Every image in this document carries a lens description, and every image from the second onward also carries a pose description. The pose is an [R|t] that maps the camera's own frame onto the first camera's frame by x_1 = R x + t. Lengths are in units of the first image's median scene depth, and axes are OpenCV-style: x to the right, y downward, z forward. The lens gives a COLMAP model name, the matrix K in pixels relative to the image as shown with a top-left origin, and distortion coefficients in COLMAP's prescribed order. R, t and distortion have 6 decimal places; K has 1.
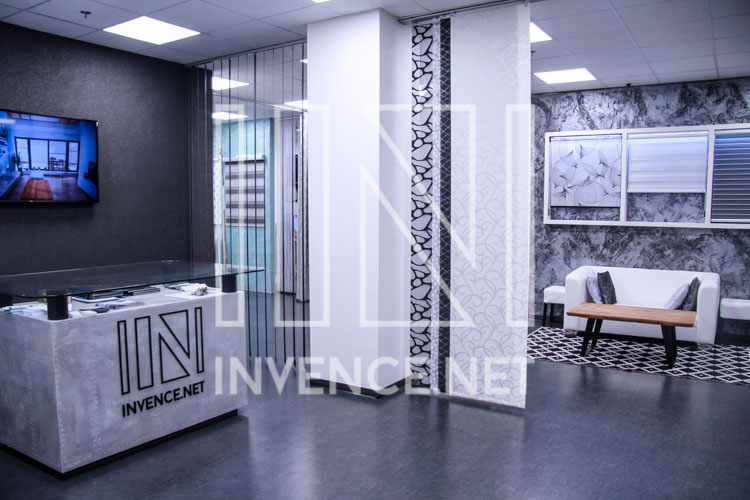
lens RADIAL K [[585.7, 0, 375.0], [0, 585.7, 250.0], [0, 0, 1]] dist [-0.169593, 0.146788]
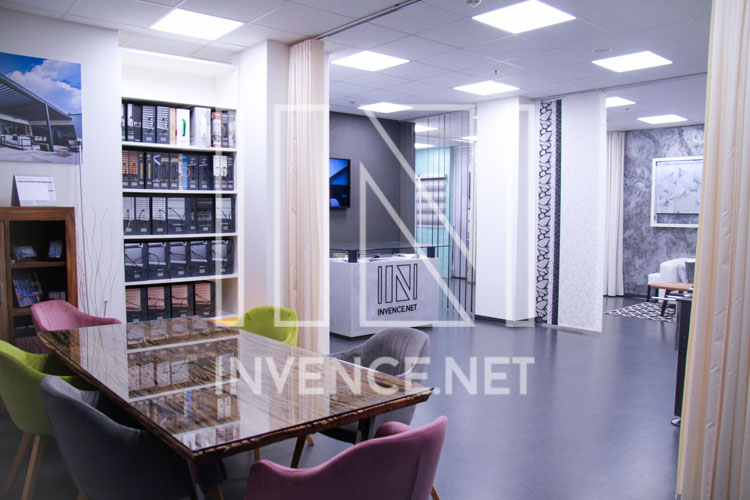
lens RADIAL K [[585.7, 0, 375.0], [0, 585.7, 250.0], [0, 0, 1]] dist [-0.169593, 0.146788]
pose [[0.957915, 0.023244, -0.286110, 0.092397], [-0.027257, 0.999578, -0.010052, 0.065216], [0.285755, 0.017427, 0.958144, -0.722787]]
